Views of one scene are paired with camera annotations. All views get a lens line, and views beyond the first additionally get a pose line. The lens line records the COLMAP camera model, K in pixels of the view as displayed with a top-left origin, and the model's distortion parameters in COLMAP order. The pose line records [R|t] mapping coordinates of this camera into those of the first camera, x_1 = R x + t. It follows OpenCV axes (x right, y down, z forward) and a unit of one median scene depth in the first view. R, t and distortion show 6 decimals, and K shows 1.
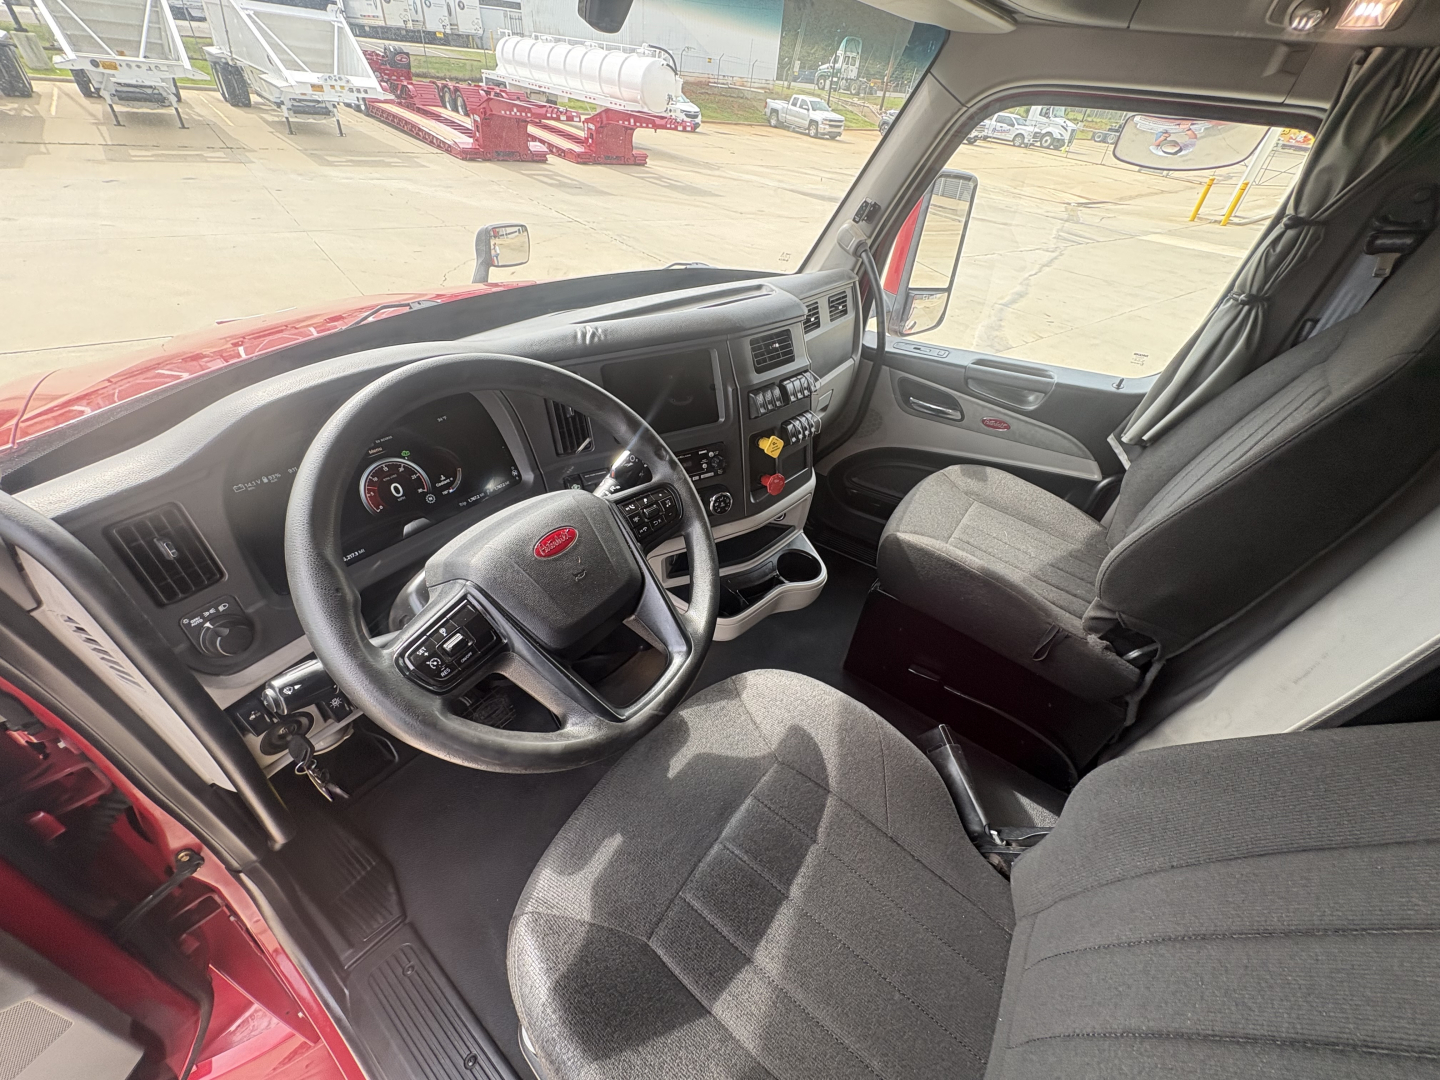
lens RADIAL K [[574.6, 0, 720.4], [0, 574.6, 537.4], [0, 0, 1]] dist [-0.000608, -0.000205]
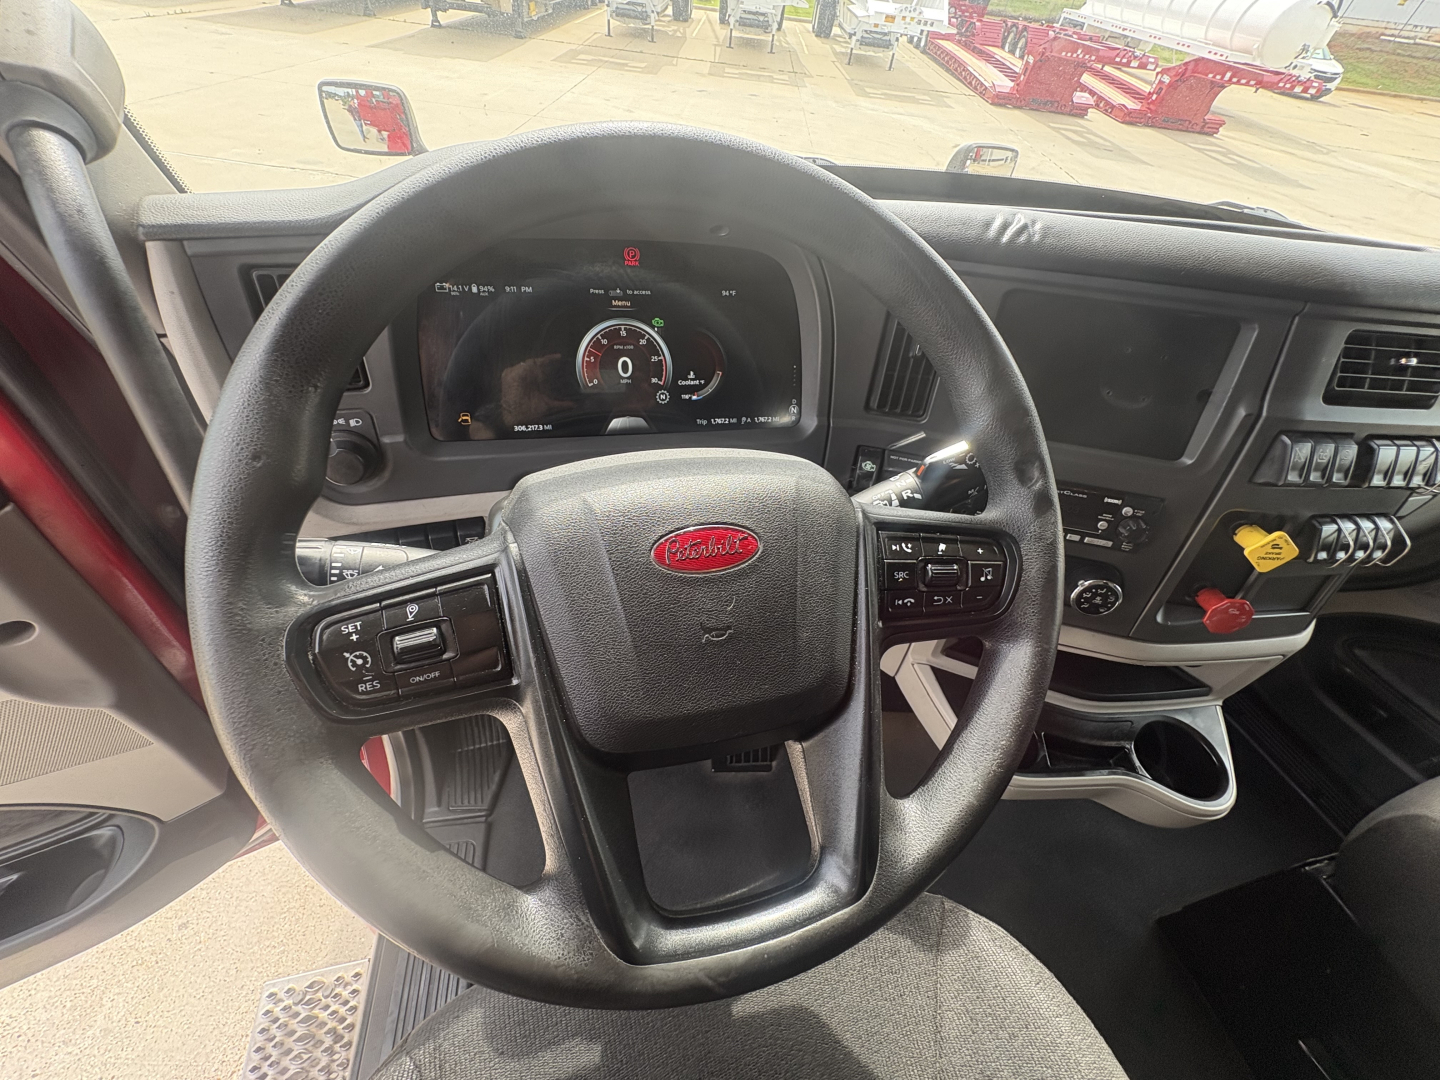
lens RADIAL K [[574.6, 0, 718.9], [0, 574.6, 538.5], [0, 0, 1]] dist [-0.000608, -0.000205]
pose [[0.744824, 0.459370, -0.483959, -0.026649], [-0.431446, 0.884830, 0.175868, -0.047163], [0.509010, 0.077812, 0.857236, 0.315813]]
